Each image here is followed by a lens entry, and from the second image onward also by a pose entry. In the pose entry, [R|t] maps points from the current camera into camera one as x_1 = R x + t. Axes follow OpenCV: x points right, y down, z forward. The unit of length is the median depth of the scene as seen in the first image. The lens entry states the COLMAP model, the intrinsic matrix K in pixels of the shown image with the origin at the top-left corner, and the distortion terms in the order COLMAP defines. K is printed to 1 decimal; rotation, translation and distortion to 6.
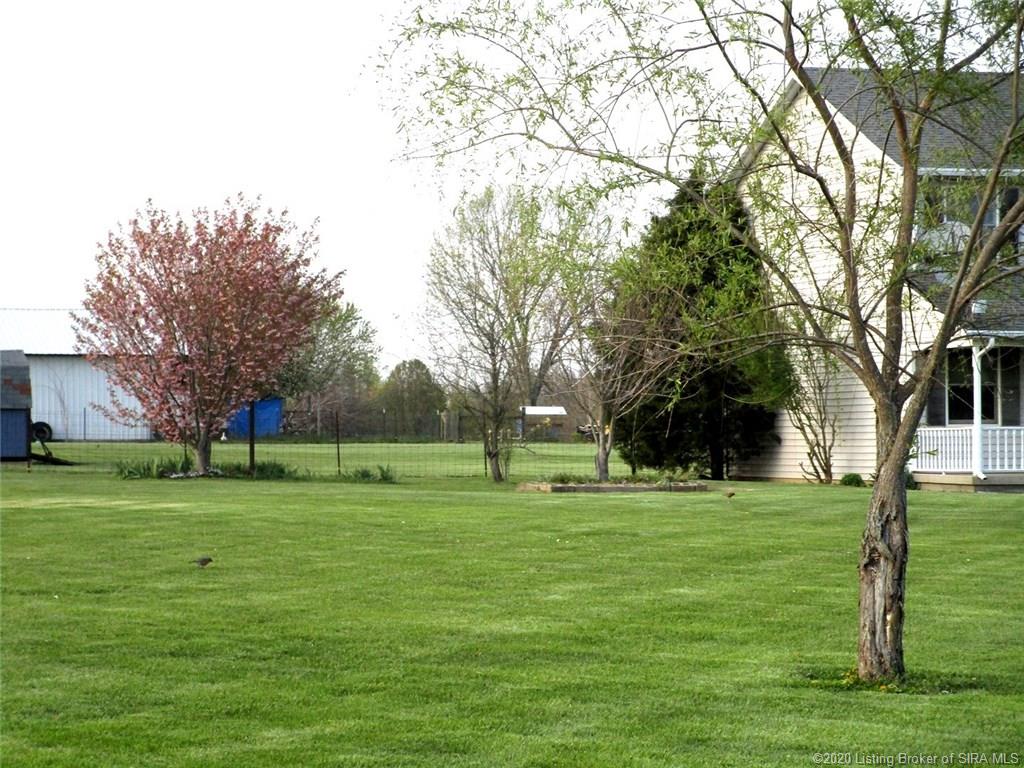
lens RADIAL K [[1121.2, 0, 512.0], [0, 1121.2, 384.0], [0, 0, 1]] dist [-0.010444, 0.003591]
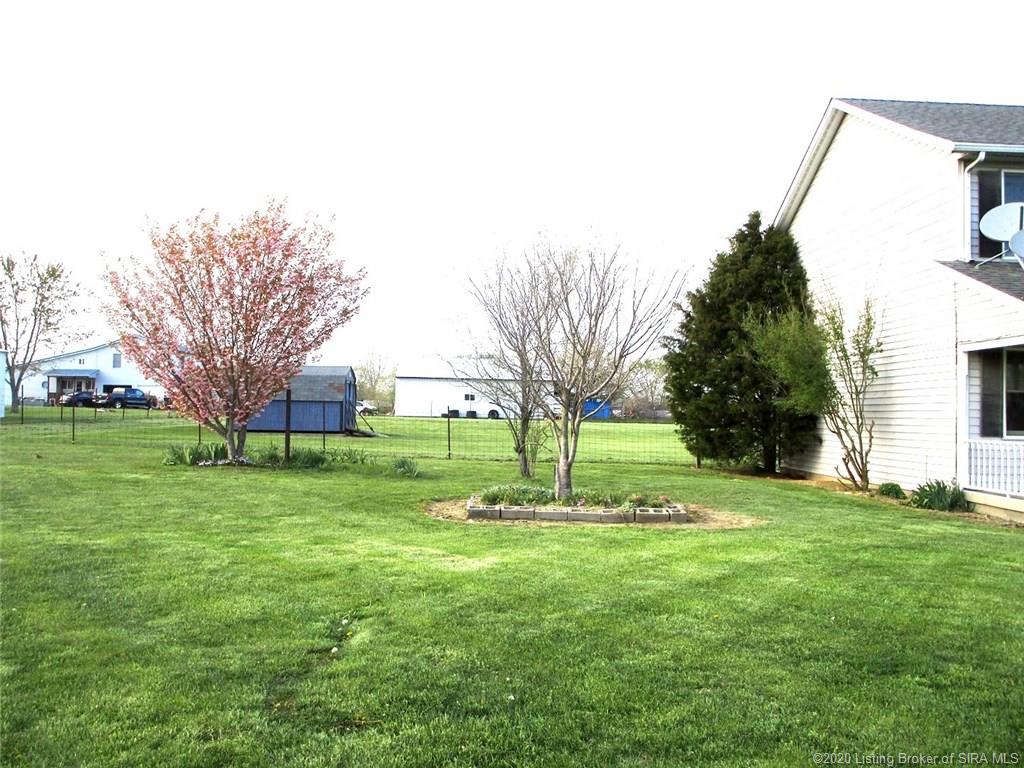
lens RADIAL K [[821.1, 0, 512.0], [0, 821.1, 384.0], [0, 0, 1]] dist [0.006897, -0.000799]
pose [[0.990670, 0.018372, -0.135039, 0.068231], [-0.019078, 0.999810, -0.003938, 0.004249], [0.134941, 0.006478, 0.990833, 0.229329]]
